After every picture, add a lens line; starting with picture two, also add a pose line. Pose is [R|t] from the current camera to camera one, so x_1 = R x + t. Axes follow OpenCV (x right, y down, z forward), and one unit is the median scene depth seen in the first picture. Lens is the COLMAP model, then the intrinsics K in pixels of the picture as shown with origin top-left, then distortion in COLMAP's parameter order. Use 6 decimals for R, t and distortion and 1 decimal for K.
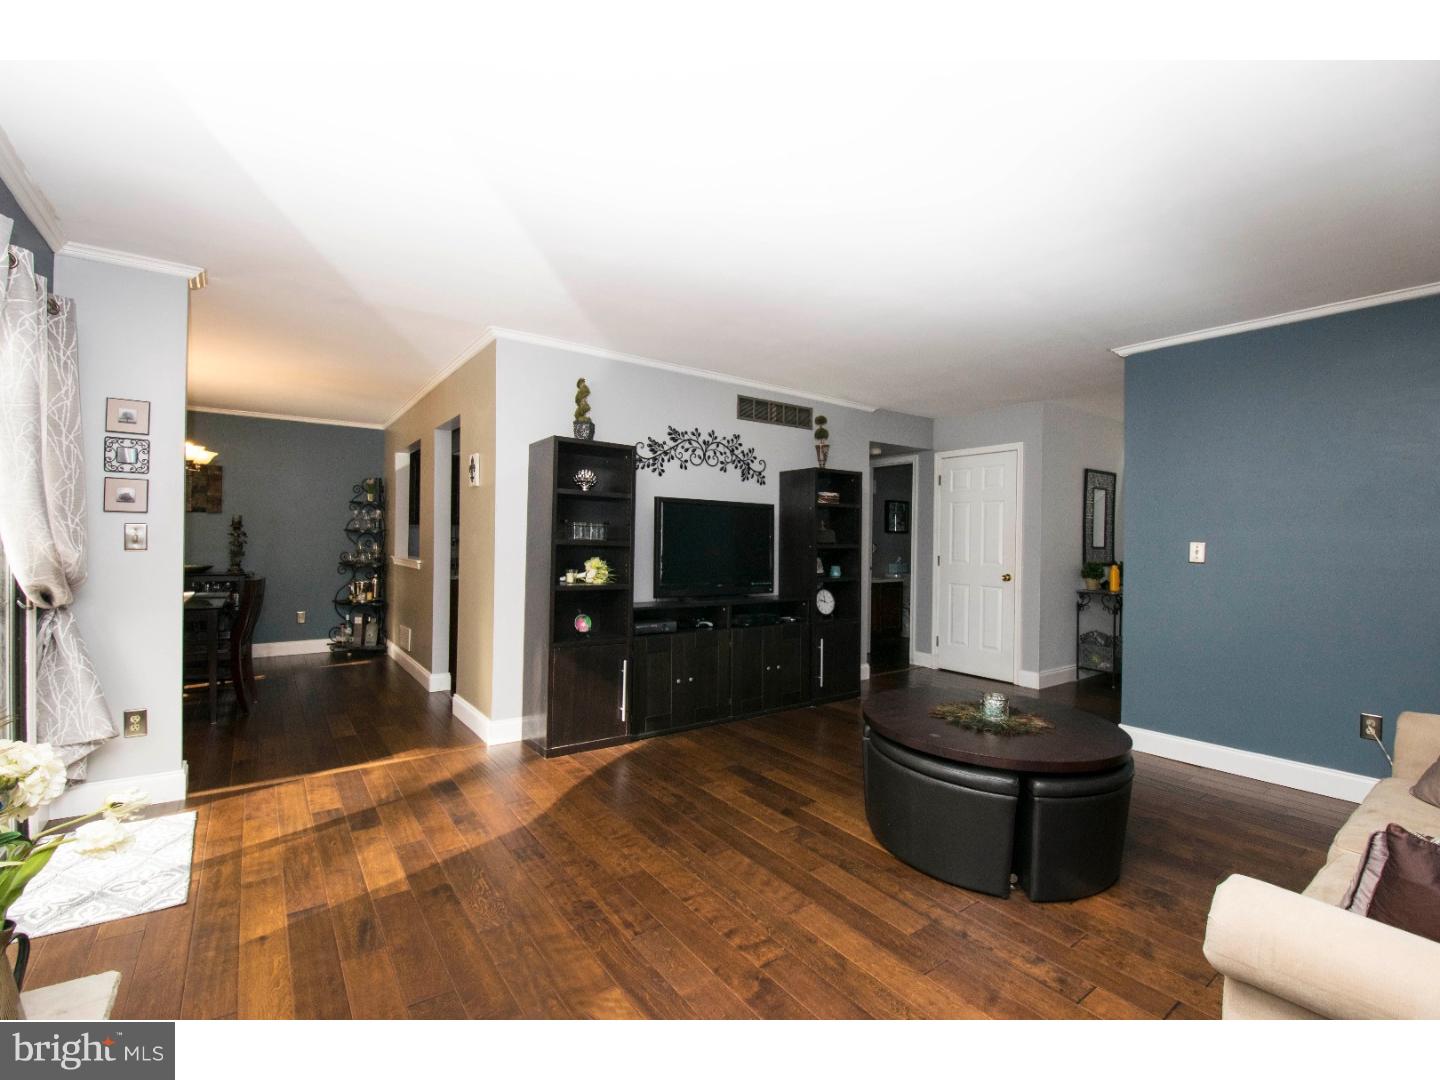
lens RADIAL K [[648.3, 0, 720.0], [0, 648.3, 540.0], [0, 0, 1]] dist [0.021191, 0.000035]
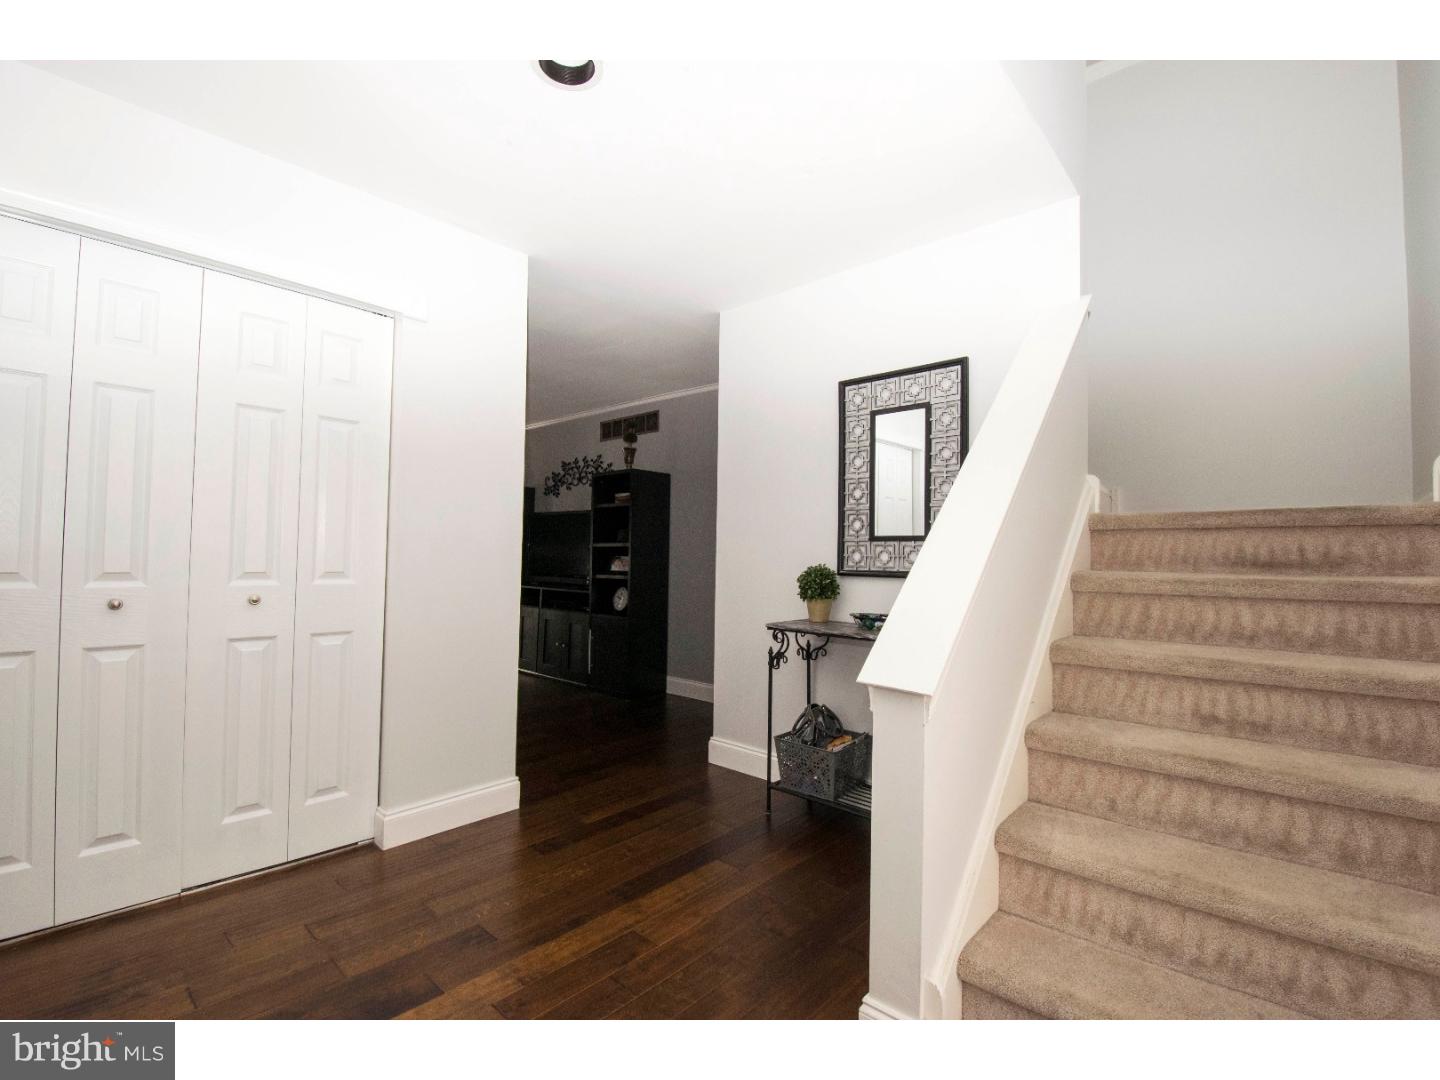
lens RADIAL K [[648.3, 0, 720.0], [0, 648.3, 540.0], [0, 0, 1]] dist [0.021191, 0.000035]
pose [[0.180128, -0.030941, -0.983156, 1.292644], [-0.016824, 0.999262, -0.034530, 0.036379], [0.983499, 0.022760, 0.179475, 1.032951]]
